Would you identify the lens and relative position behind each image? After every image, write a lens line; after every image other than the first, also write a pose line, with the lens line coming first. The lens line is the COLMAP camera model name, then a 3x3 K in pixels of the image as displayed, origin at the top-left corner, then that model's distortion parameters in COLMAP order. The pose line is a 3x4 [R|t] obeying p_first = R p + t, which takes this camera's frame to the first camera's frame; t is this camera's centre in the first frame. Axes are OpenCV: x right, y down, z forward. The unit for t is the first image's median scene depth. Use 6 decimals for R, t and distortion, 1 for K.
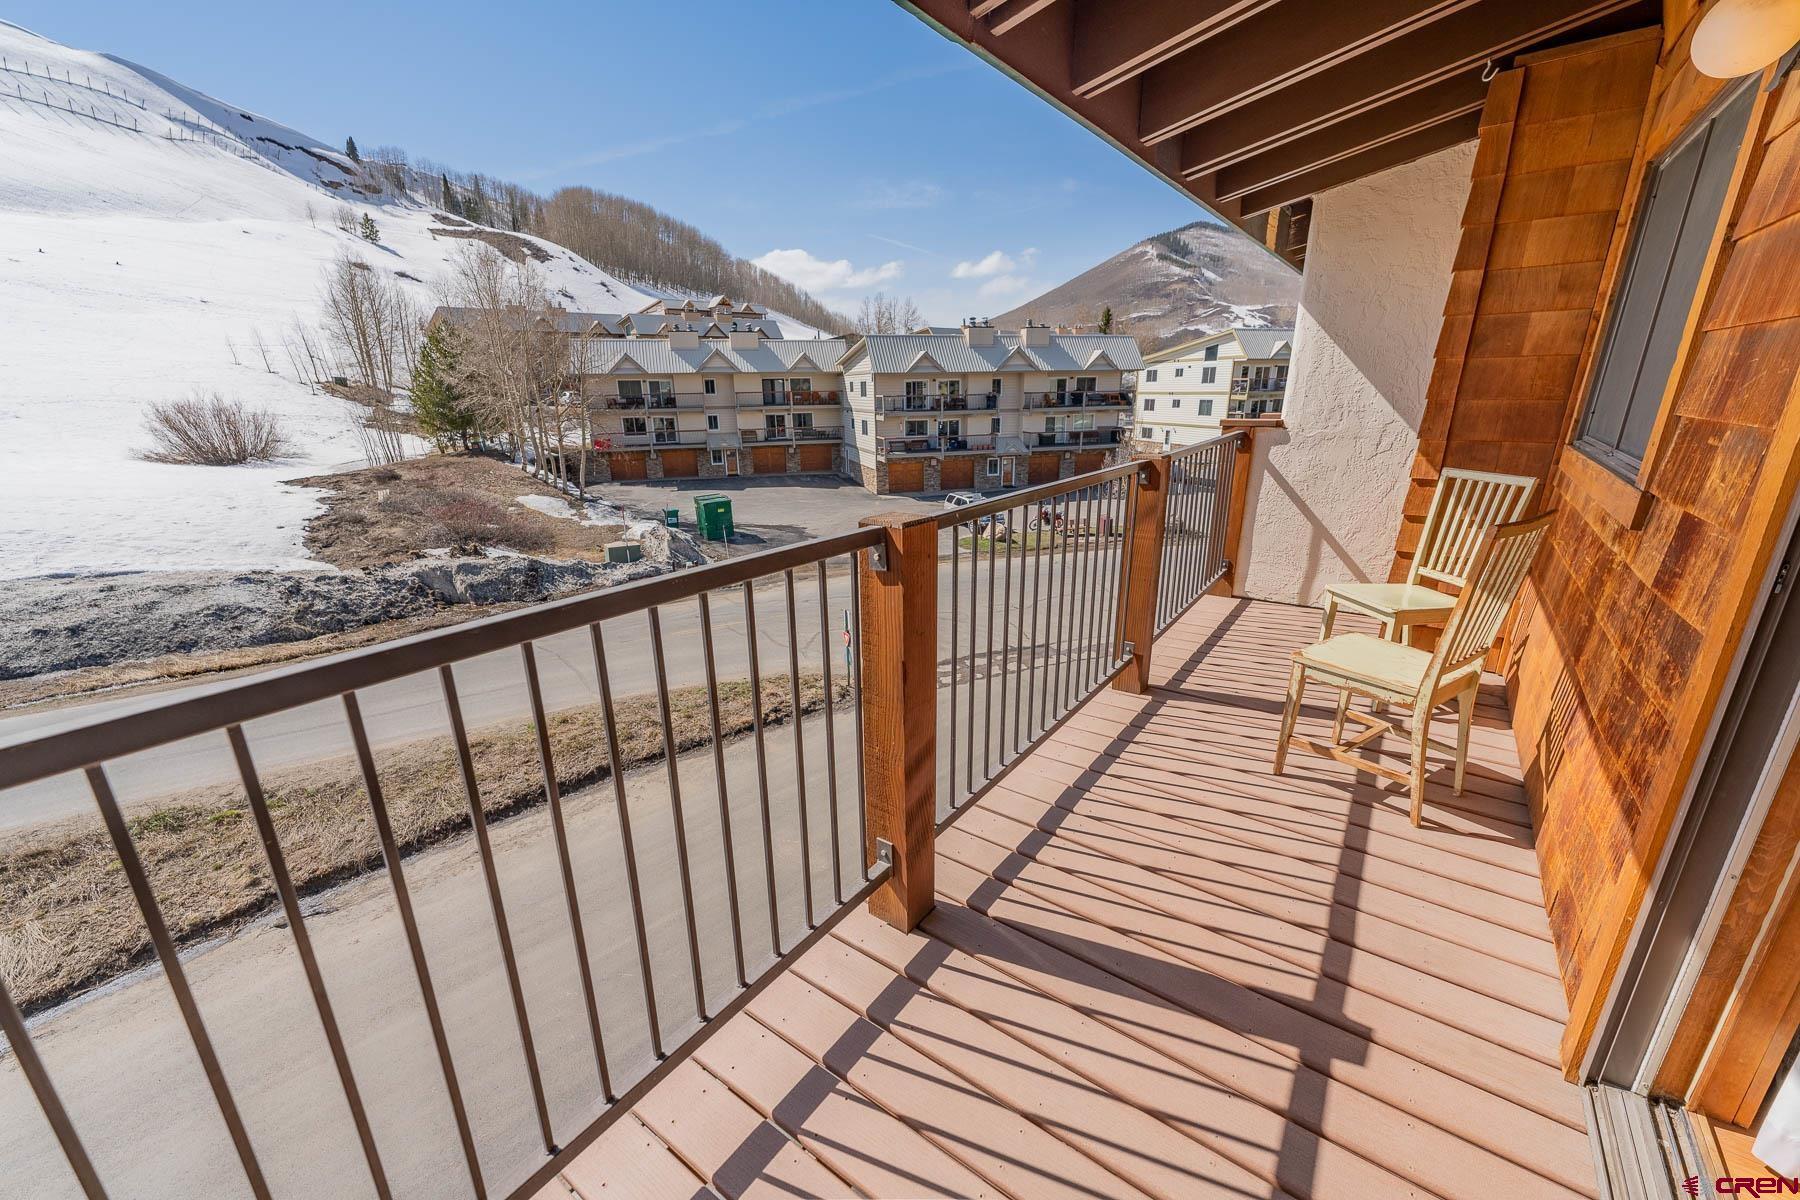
lens RADIAL K [[714.1, 0, 900.8], [0, 714.1, 622.6], [0, 0, 1]] dist [-0.000729, -0.000096]
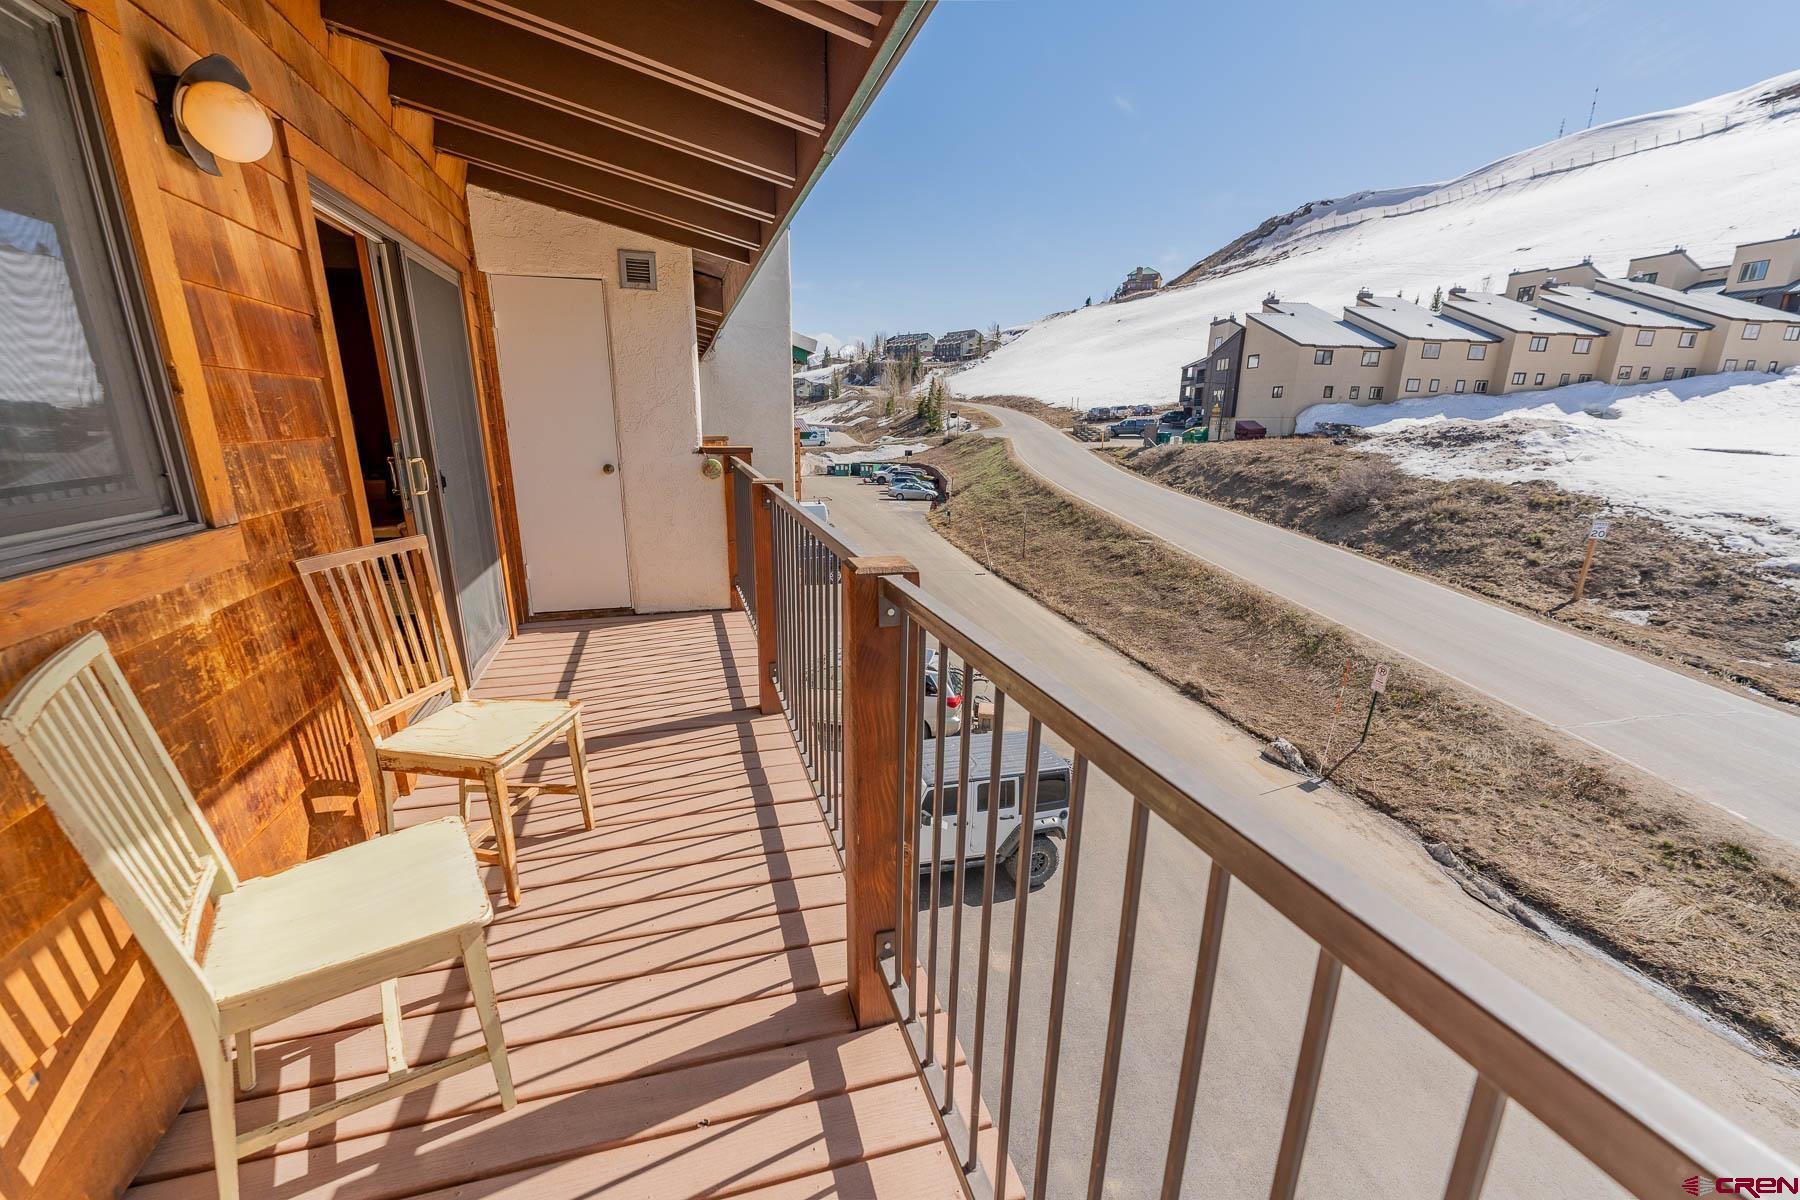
lens RADIAL K [[725.4, 0, 900.8], [0, 725.4, 624.1], [0, 0, 1]] dist [0.001158, 0.000078]
pose [[-0.622556, 0.230990, -0.747708, 0.382282], [-0.232917, 0.857455, 0.458825, -0.263267], [0.747110, 0.459799, -0.480012, 0.647633]]
